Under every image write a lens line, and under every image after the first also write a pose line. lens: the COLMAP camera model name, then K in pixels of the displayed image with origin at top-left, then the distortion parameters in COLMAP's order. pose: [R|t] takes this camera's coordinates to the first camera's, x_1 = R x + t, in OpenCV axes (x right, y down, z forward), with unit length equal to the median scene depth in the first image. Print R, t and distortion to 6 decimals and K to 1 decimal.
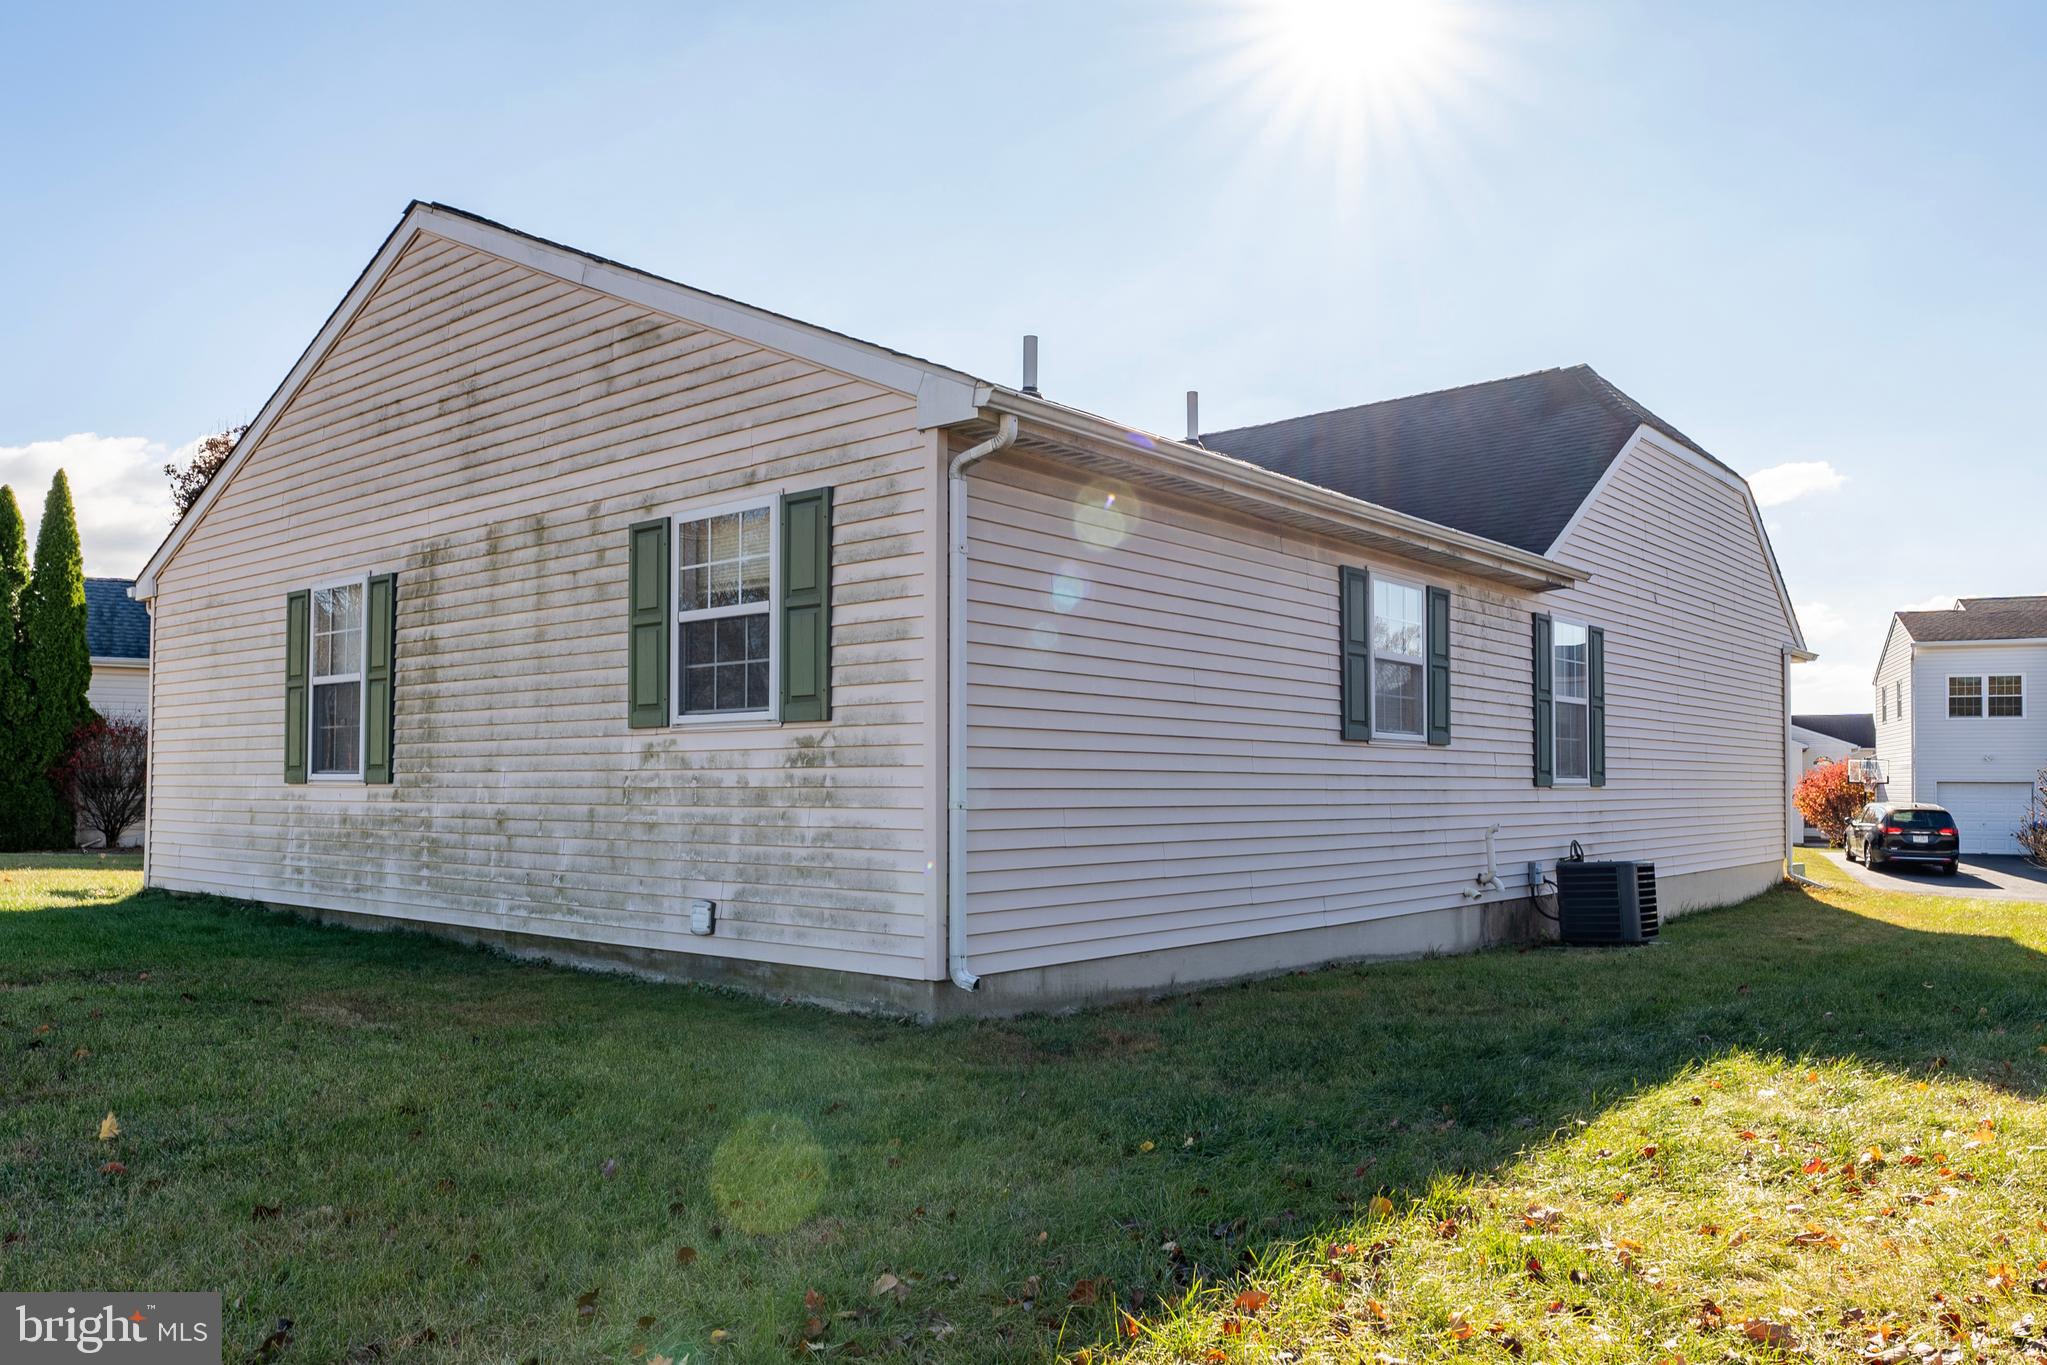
lens RADIAL K [[1466.0, 0, 1023.4], [0, 1466.0, 685.2], [0, 0, 1]] dist [-0.001024, -0.001228]
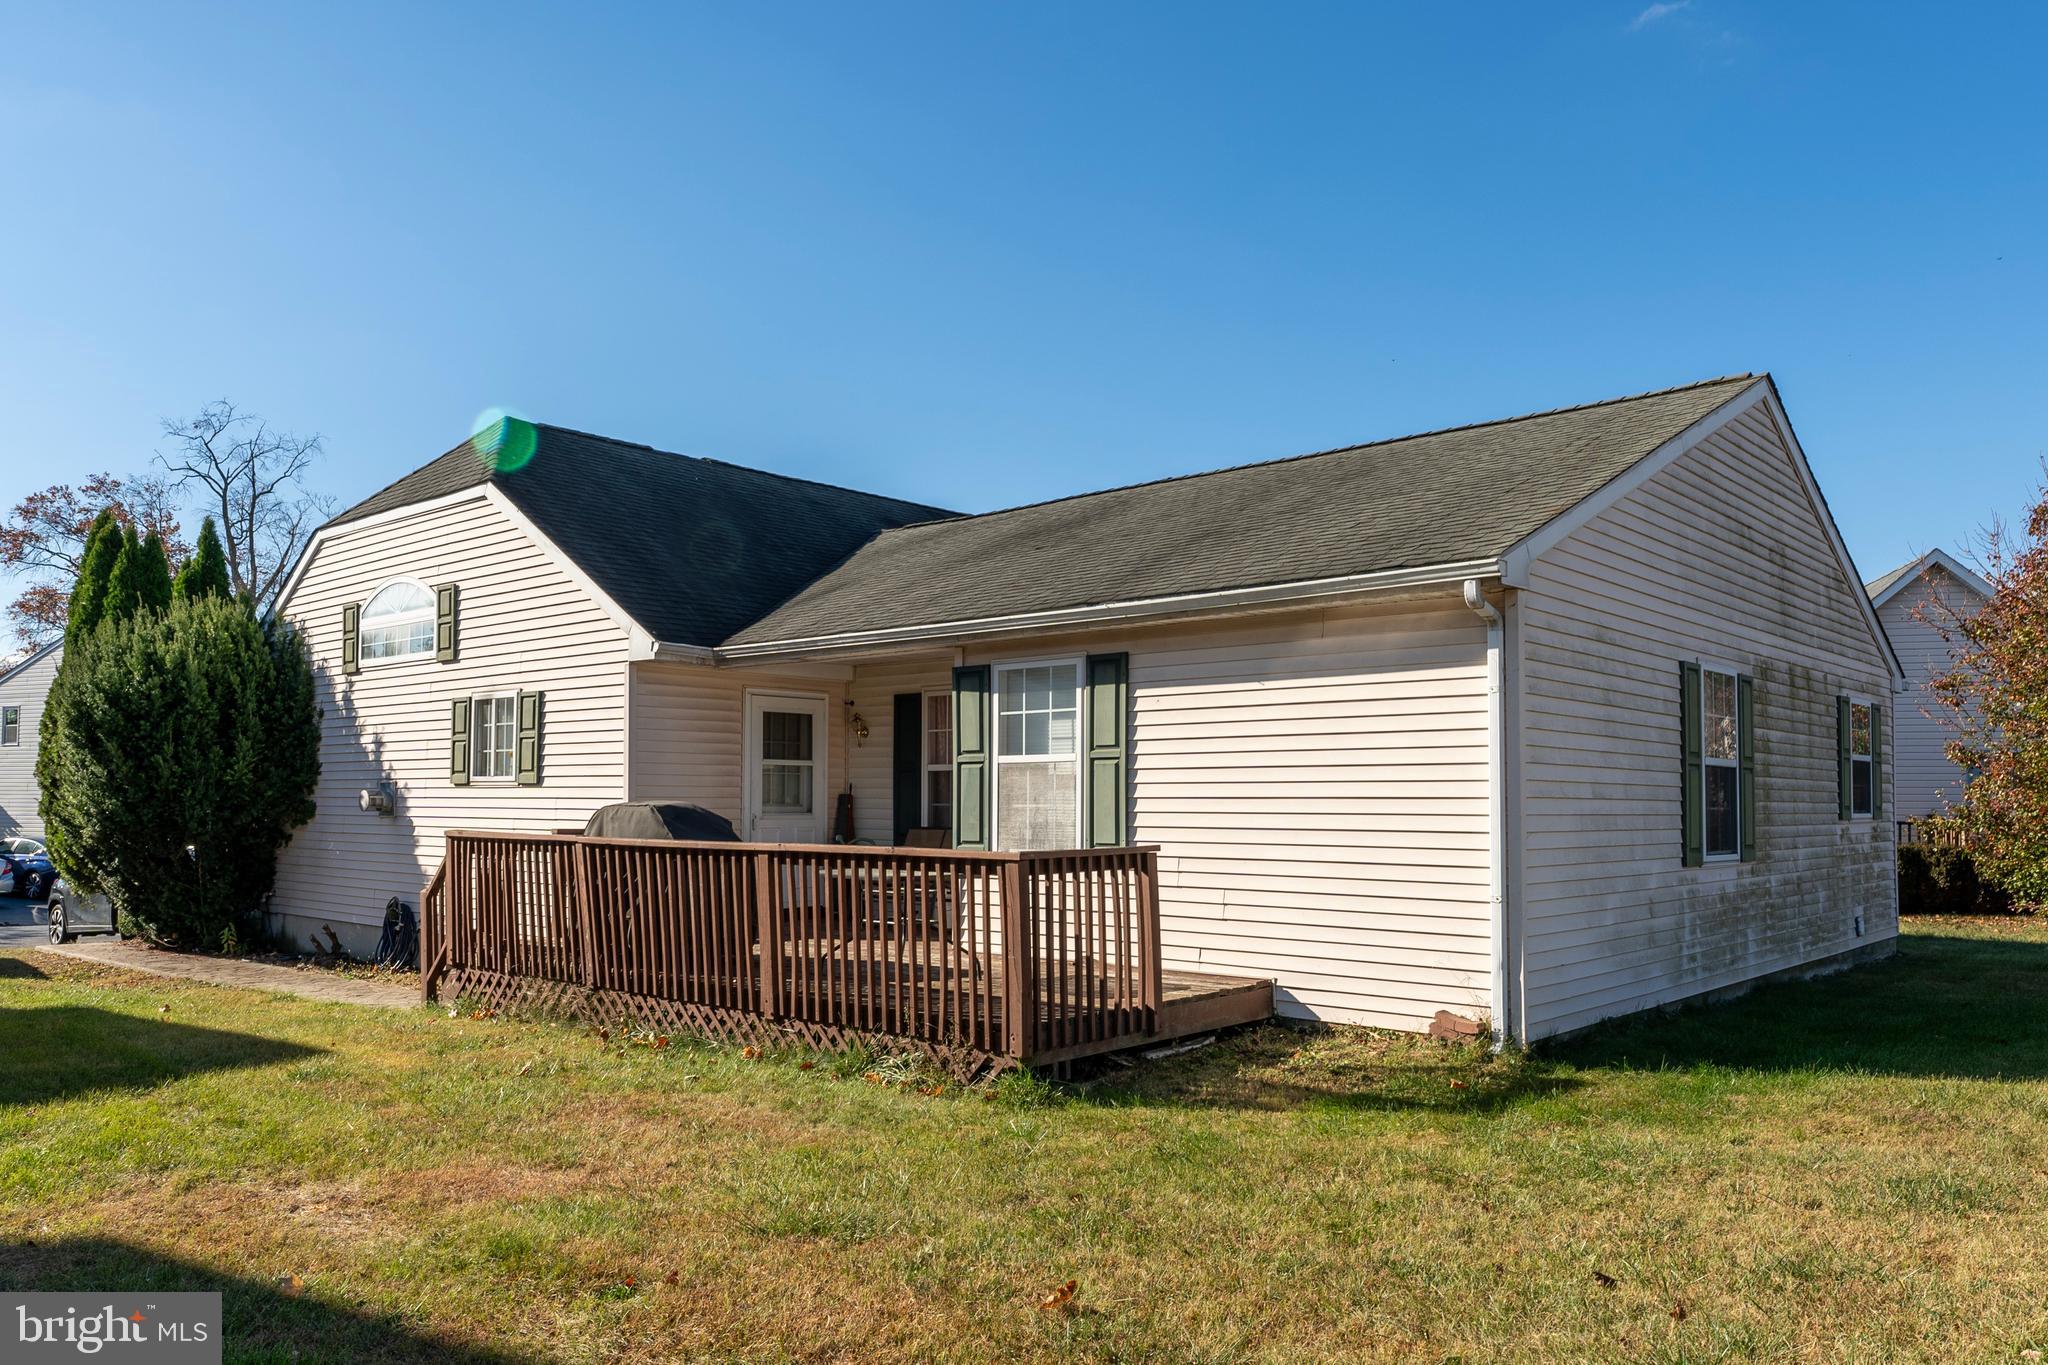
lens RADIAL K [[1466.7, 0, 1024.7], [0, 1466.7, 682.8], [0, 0, 1]] dist [-0.001024, -0.001228]
pose [[0.023574, 0.090178, 0.995647, -1.409037], [-0.060416, 0.994232, -0.088619, 0.057263], [-0.997895, -0.058064, 0.028886, 1.361753]]
